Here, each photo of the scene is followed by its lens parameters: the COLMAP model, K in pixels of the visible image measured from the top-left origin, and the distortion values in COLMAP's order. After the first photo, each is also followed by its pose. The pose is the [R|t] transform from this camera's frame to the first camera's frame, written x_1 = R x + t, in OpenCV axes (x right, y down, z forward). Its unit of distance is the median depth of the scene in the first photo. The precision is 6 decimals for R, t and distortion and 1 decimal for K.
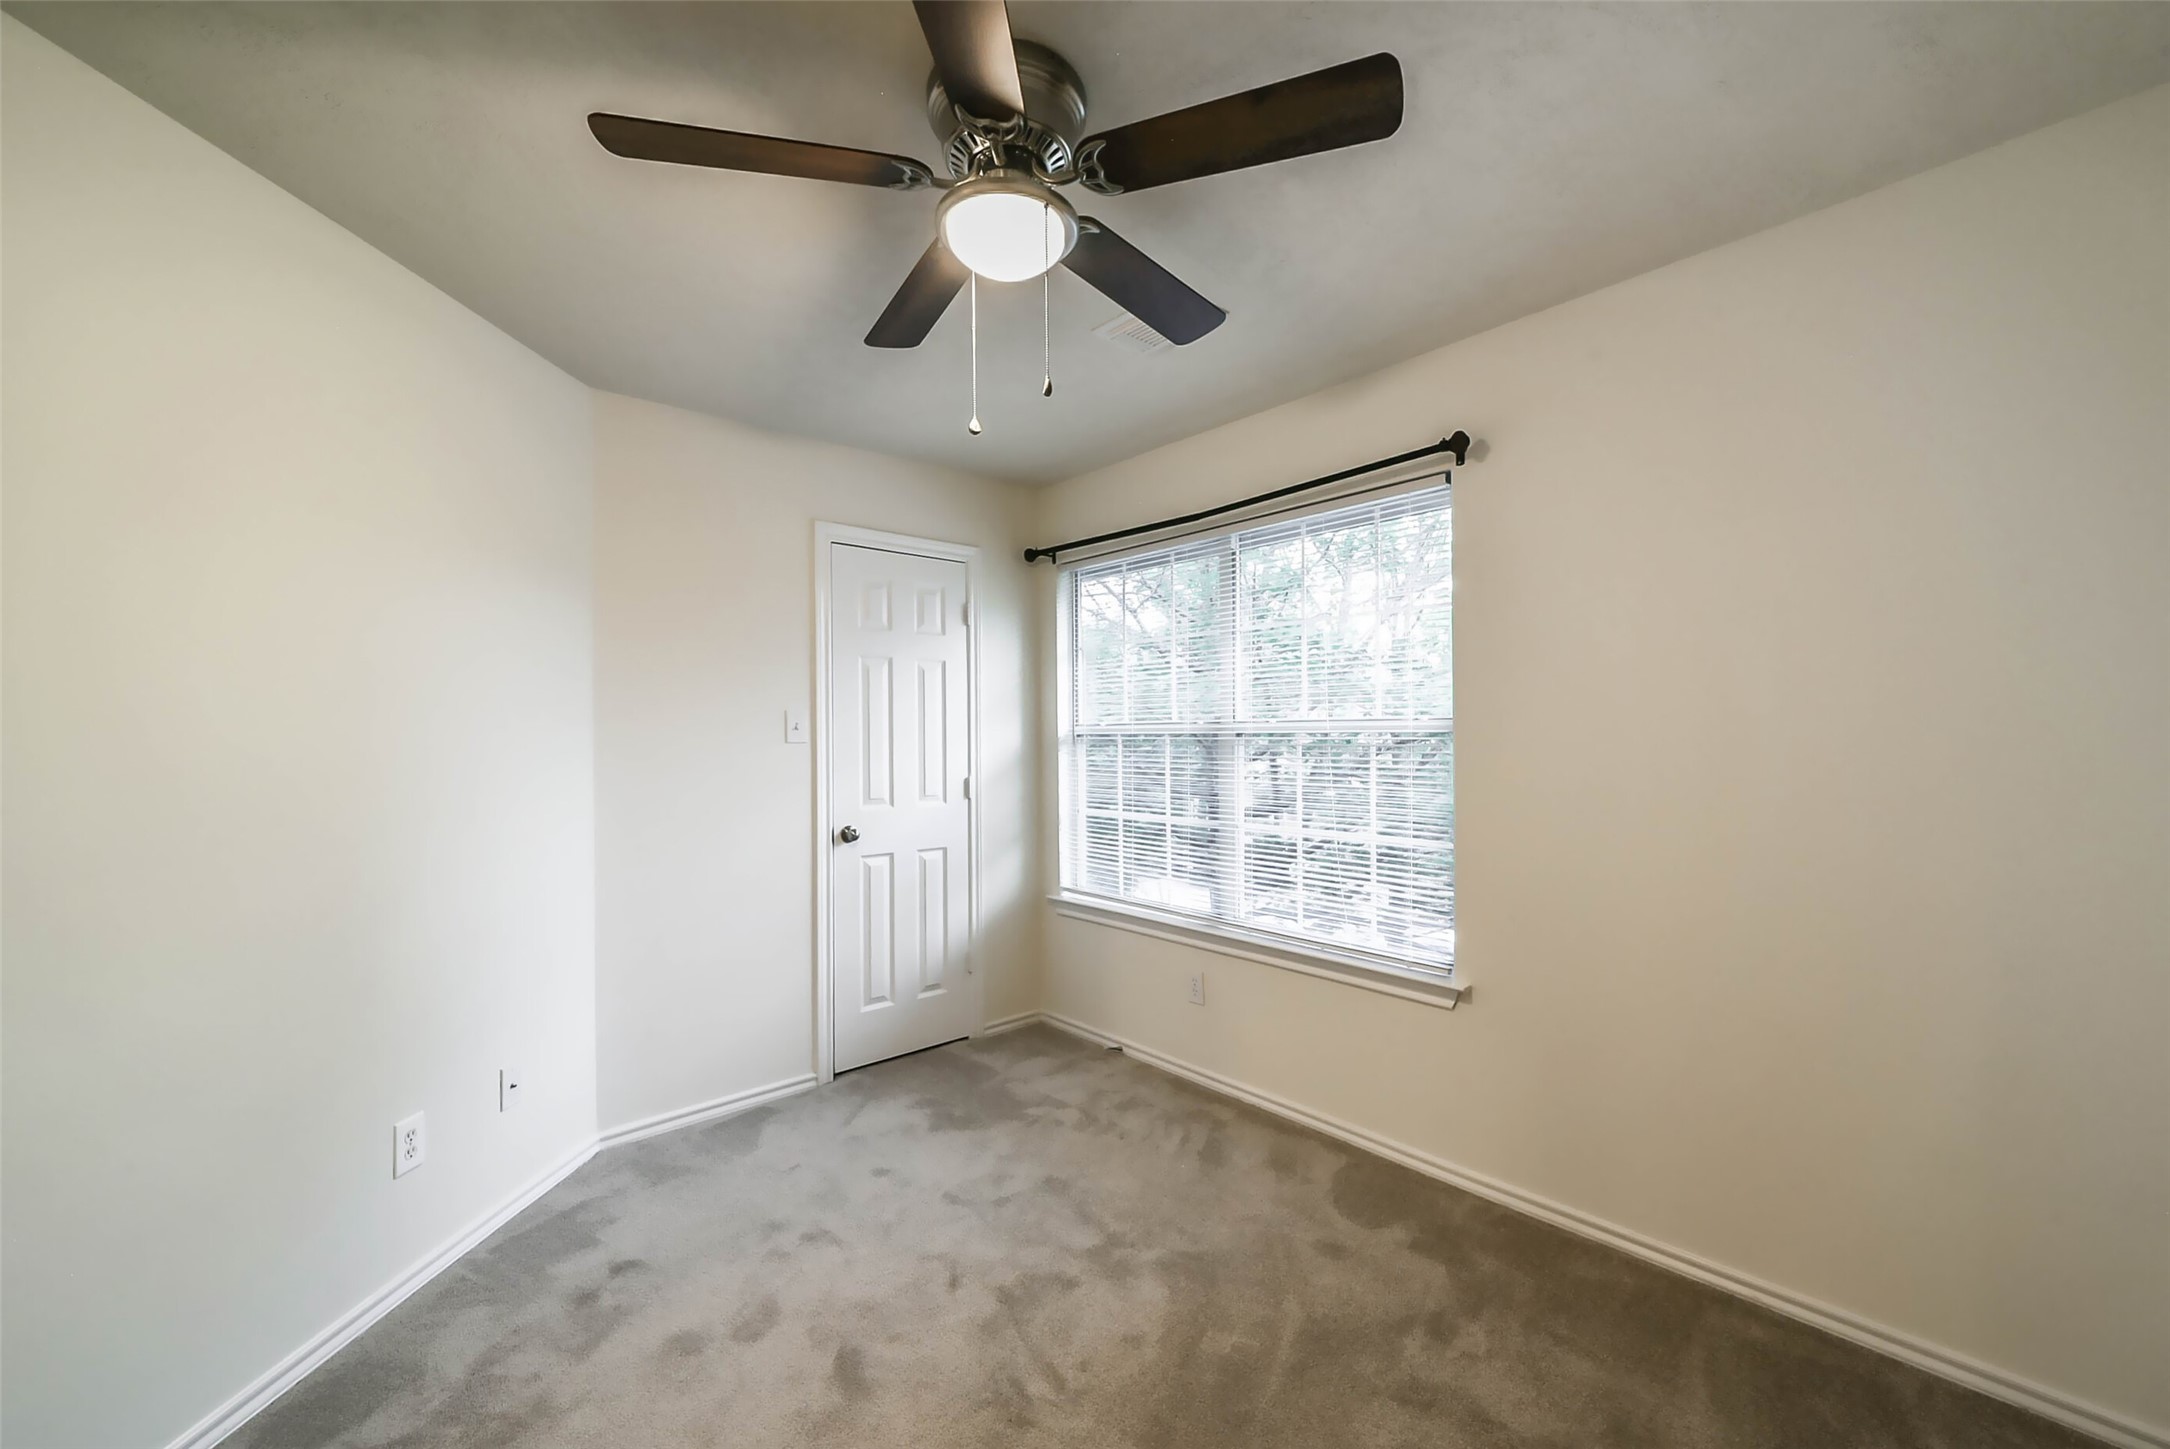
lens RADIAL K [[847.5, 0, 1092.1], [0, 847.5, 724.3], [0, 0, 1]] dist [0.012015, -0.002303]
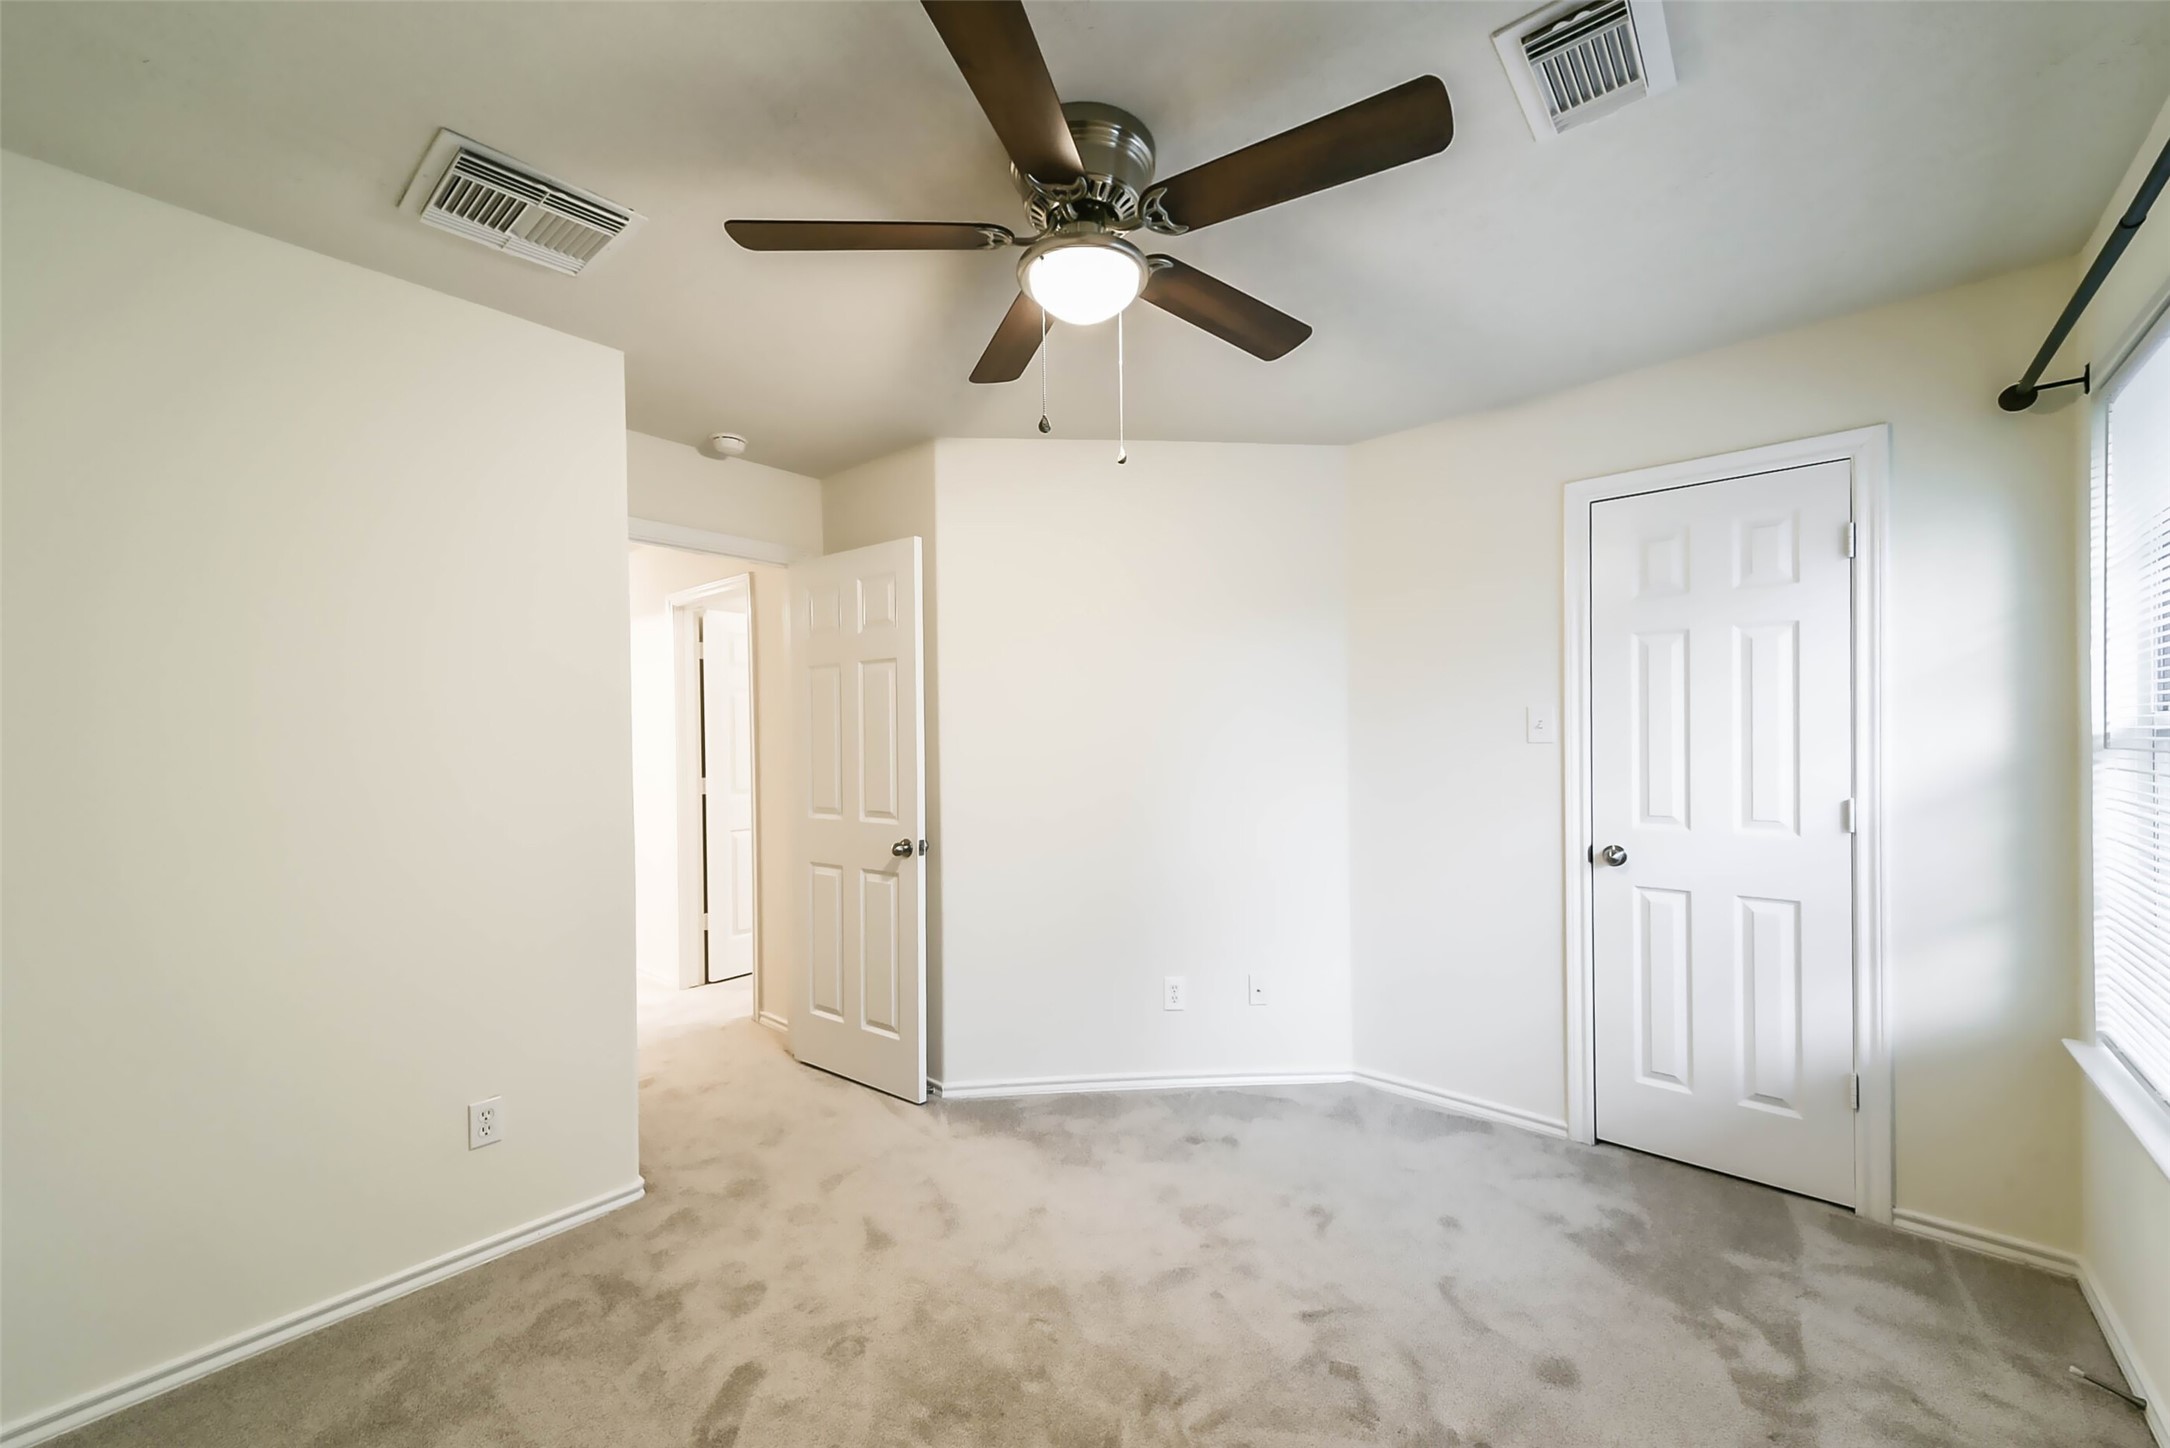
lens RADIAL K [[847.5, 0, 1087.0], [0, 847.5, 736.8], [0, 0, 1]] dist [0.012015, -0.002303]
pose [[0.130564, 0.003932, -0.991432, 0.464962], [0.020571, 0.999766, 0.006674, 0.000187], [0.991226, -0.021267, 0.130452, 0.404612]]
